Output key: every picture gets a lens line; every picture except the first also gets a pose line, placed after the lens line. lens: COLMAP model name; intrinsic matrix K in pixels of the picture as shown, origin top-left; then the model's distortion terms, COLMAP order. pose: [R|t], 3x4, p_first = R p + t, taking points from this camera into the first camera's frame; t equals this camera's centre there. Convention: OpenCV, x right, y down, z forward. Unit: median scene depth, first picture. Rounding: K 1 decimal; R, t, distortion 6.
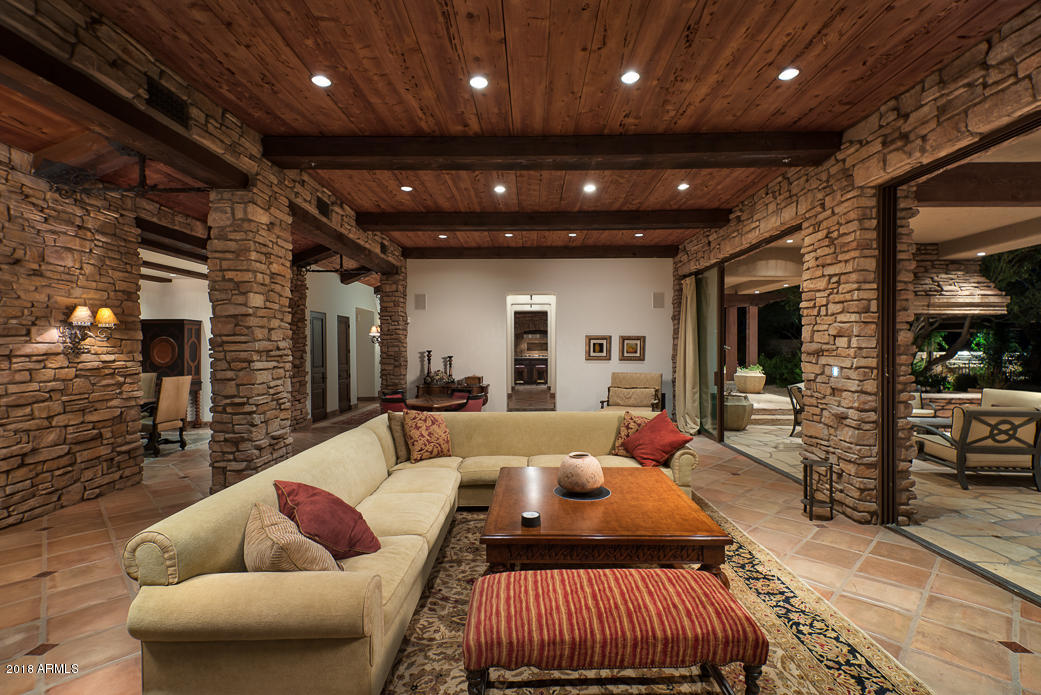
lens RADIAL K [[486.6, 0, 516.0], [0, 486.6, 348.7], [0, 0, 1]] dist [0.040600, -0.016978]
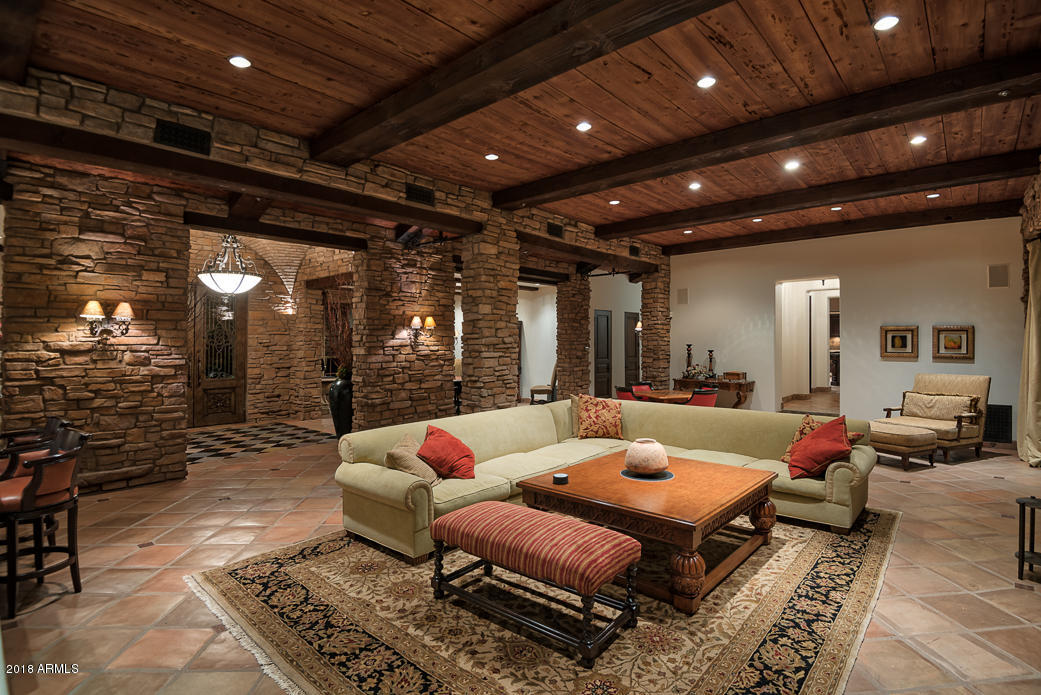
lens RADIAL K [[505.5, 0, 523.2], [0, 505.5, 333.0], [0, 0, 1]] dist [-0.015336, -0.000820]
pose [[0.760353, -0.009144, -0.649446, 0.486099], [-0.001091, 0.999881, -0.015356, -0.006526], [0.649510, 0.012384, 0.760253, -0.037821]]
